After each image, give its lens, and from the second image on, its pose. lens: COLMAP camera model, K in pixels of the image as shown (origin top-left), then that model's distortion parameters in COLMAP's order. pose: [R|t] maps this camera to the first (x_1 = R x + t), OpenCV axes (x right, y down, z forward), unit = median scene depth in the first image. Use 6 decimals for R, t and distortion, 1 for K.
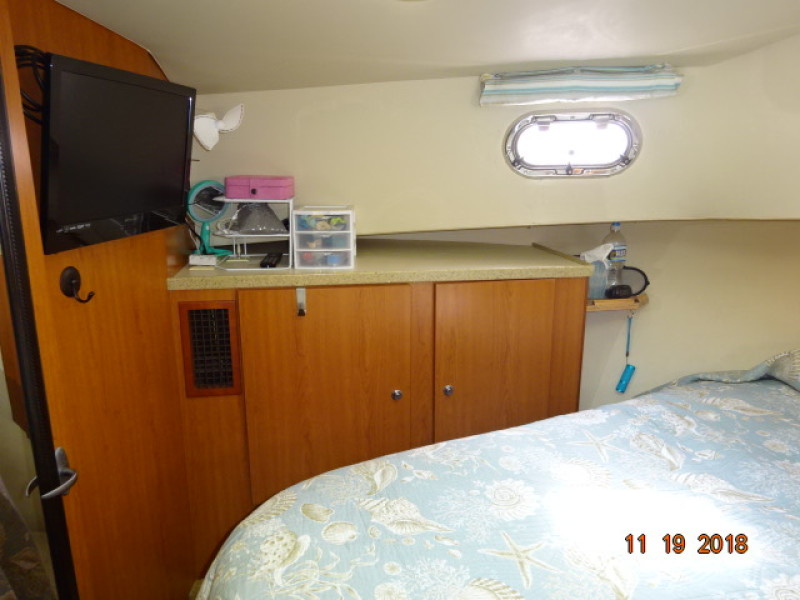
lens RADIAL K [[593.7, 0, 403.0], [0, 593.7, 297.7], [0, 0, 1]] dist [0.011957, -0.004264]
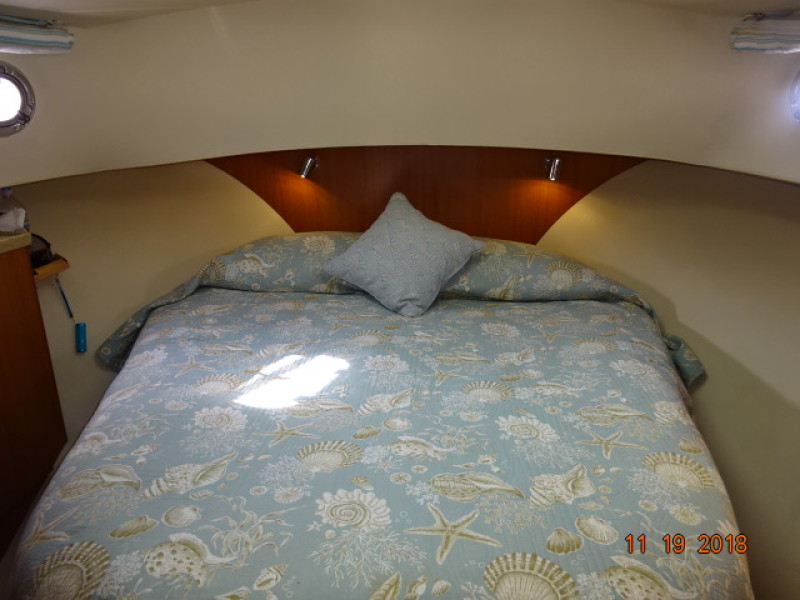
lens RADIAL K [[593.7, 0, 401.0], [0, 593.7, 299.9], [0, 0, 1]] dist [0.011957, -0.004264]
pose [[0.248349, -0.294378, 0.922857, -0.610533], [0.236867, 0.942238, 0.236817, -0.053211], [-0.939264, 0.159781, 0.303732, 0.256394]]
